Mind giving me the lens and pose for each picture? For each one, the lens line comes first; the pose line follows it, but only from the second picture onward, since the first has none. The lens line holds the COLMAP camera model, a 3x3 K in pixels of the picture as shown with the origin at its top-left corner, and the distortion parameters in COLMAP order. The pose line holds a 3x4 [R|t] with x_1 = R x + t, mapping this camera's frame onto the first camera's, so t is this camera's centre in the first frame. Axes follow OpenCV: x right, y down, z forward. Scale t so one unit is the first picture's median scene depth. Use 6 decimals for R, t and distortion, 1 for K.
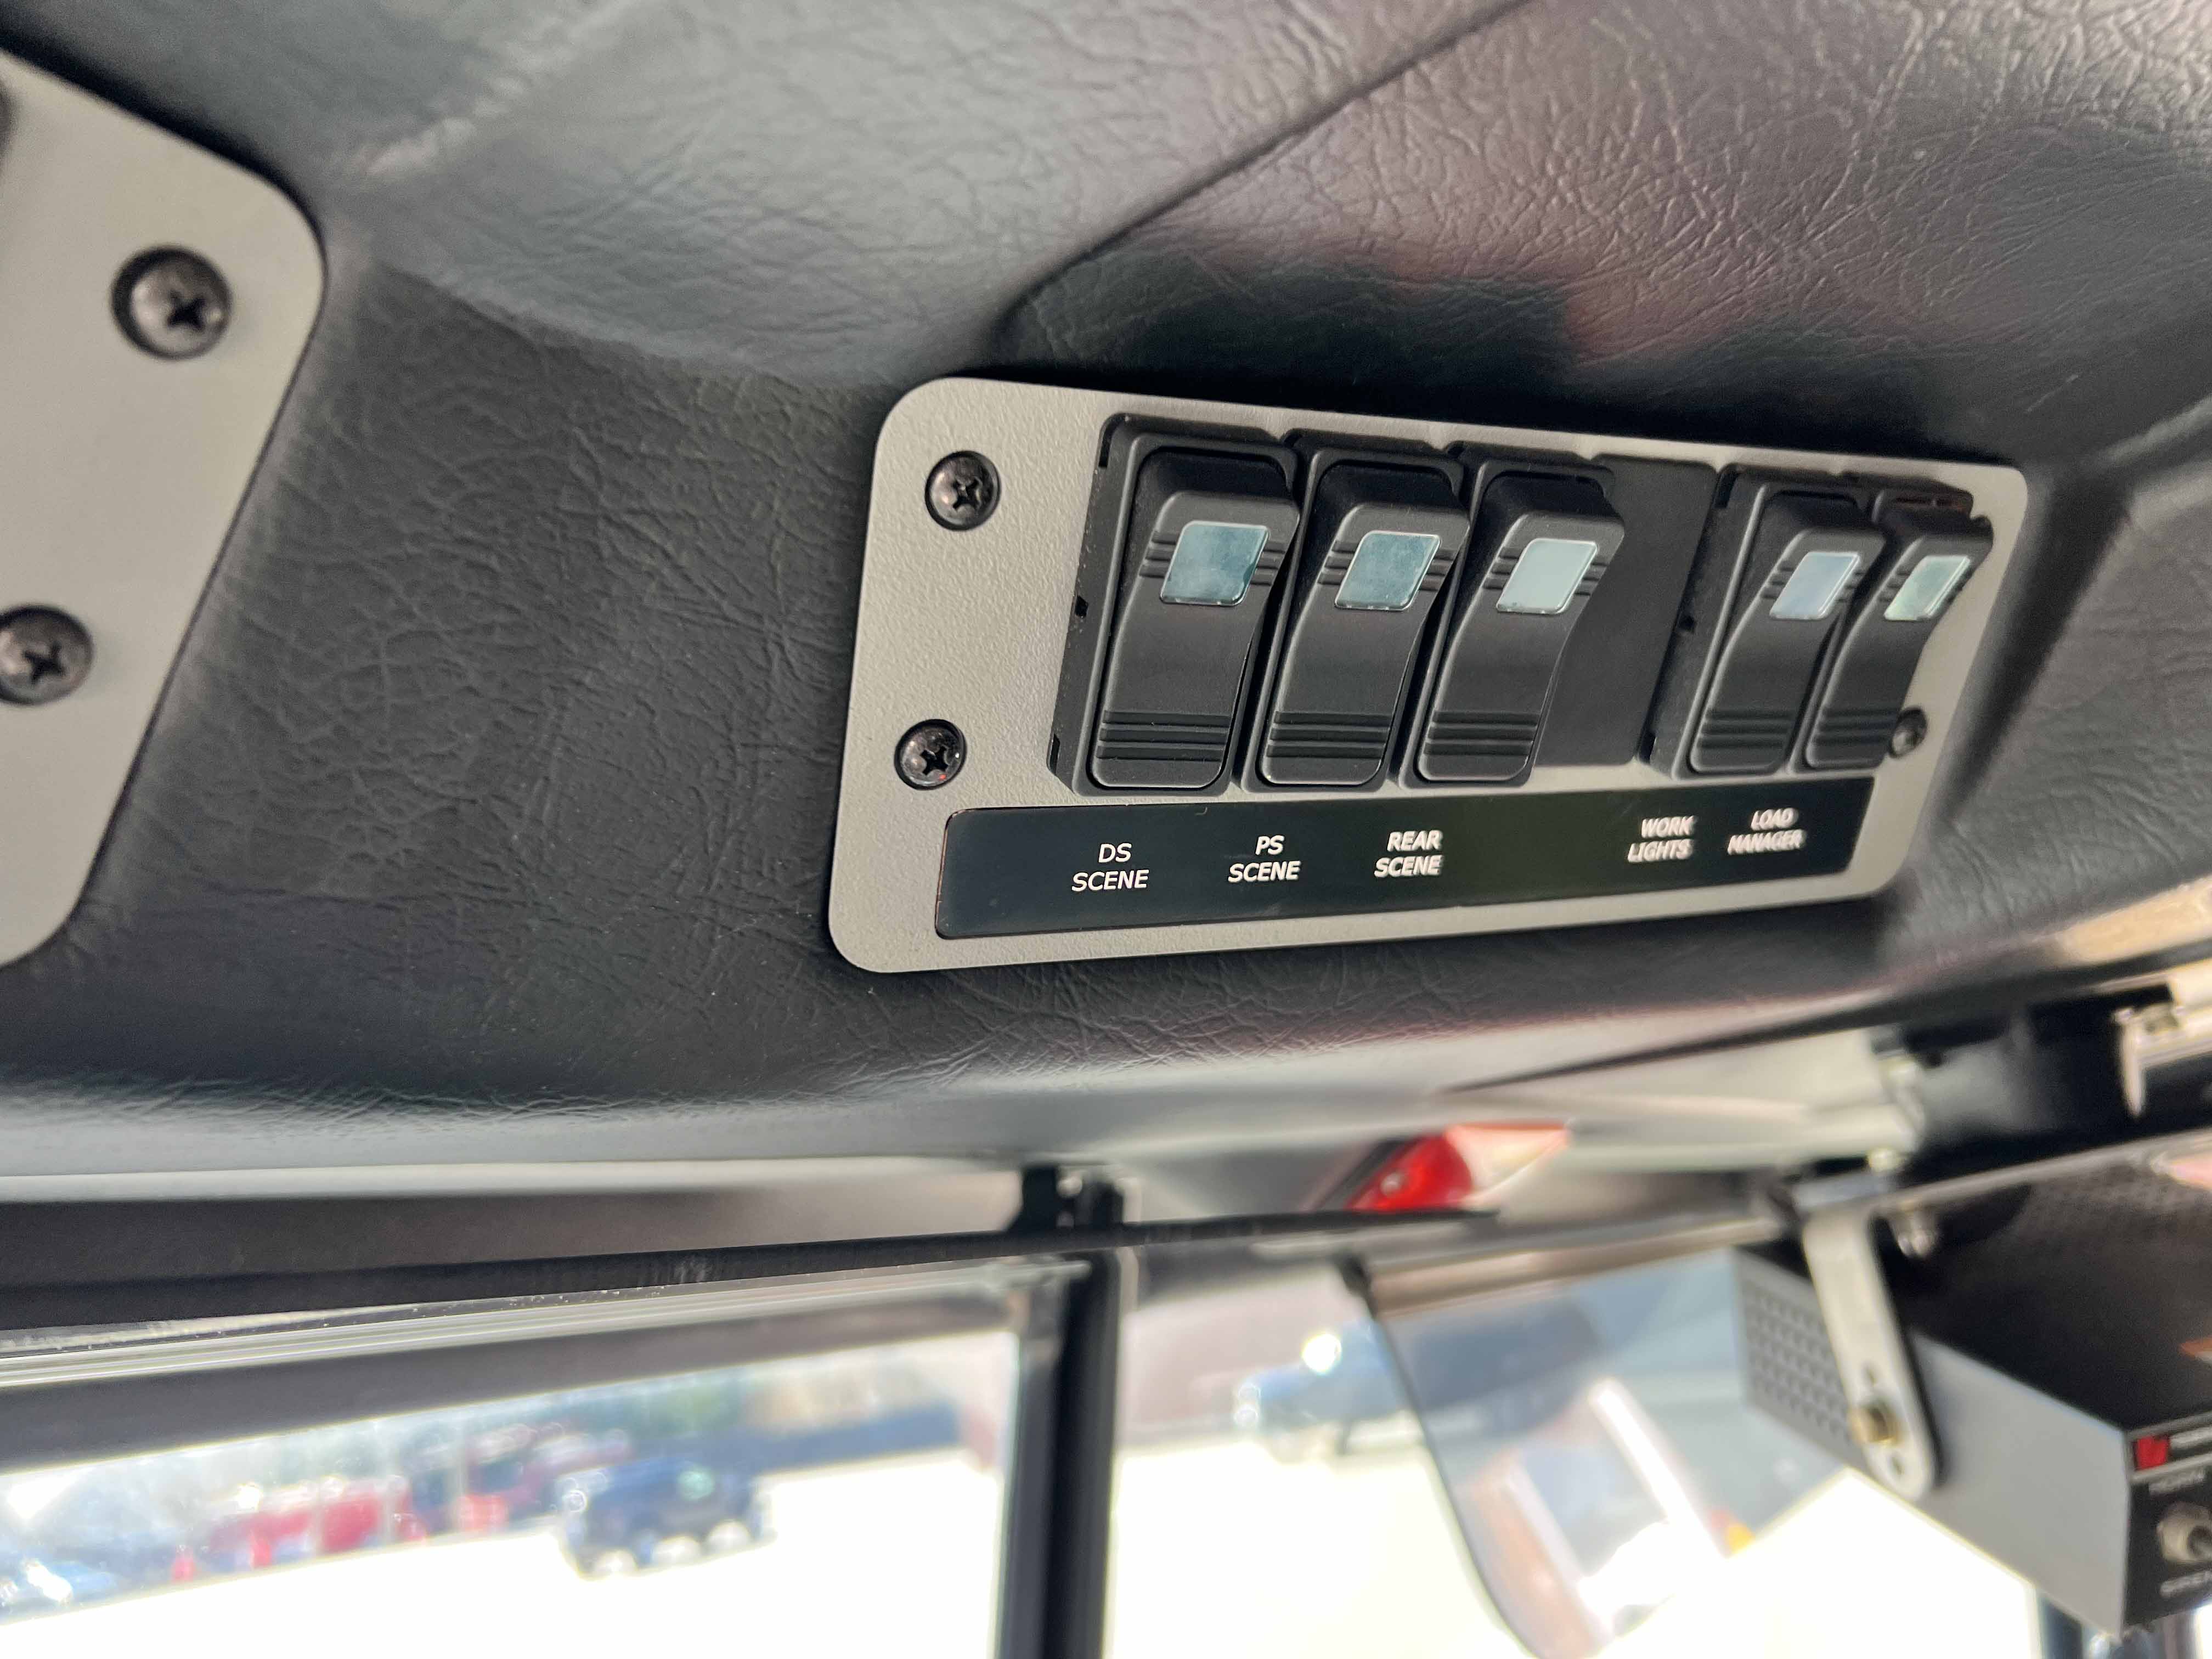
lens RADIAL K [[1721.2, 0, 1166.3], [0, 1721.2, 821.7], [0, 0, 1]] dist [0.067386, -0.061508]
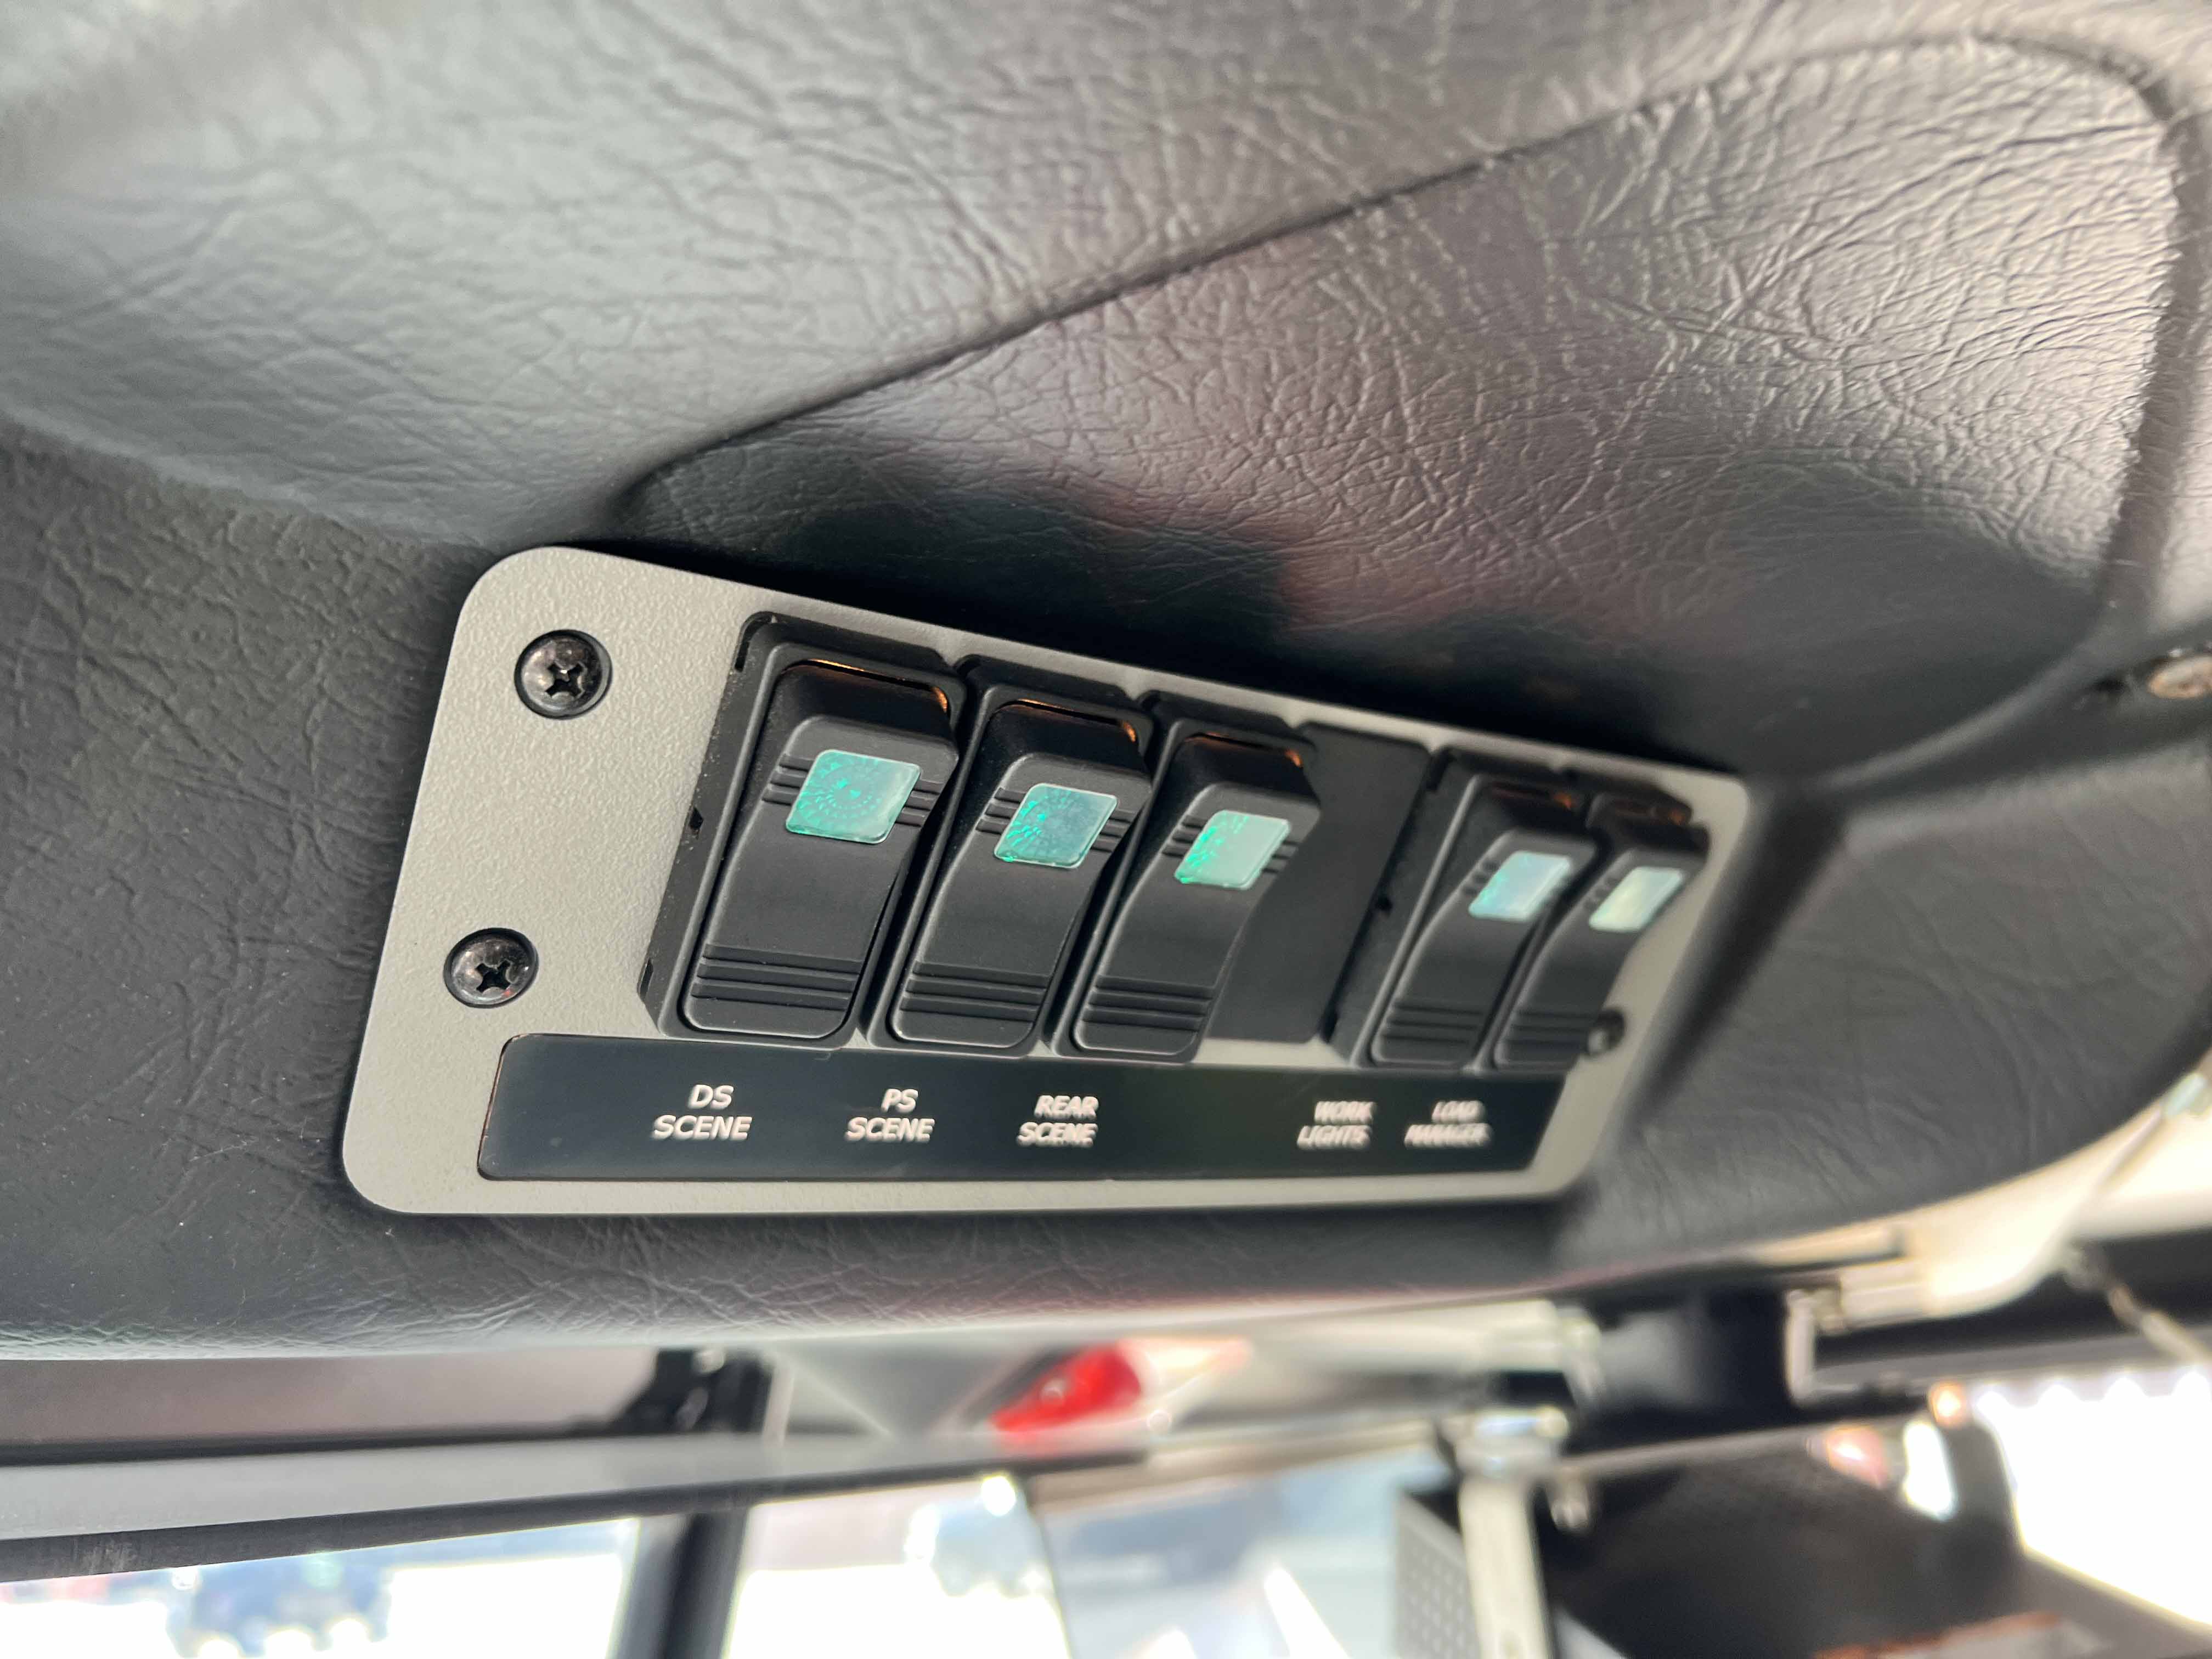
lens RADIAL K [[1683.9, 0, 1115.0], [0, 1683.9, 830.8], [0, 0, 1]] dist [0.063066, -0.076127]
pose [[0.986085, 0.132855, 0.099927, 0.078315], [-0.126713, 0.989774, -0.065512, -0.097616], [-0.107609, 0.051938, 0.992836, 0.146753]]
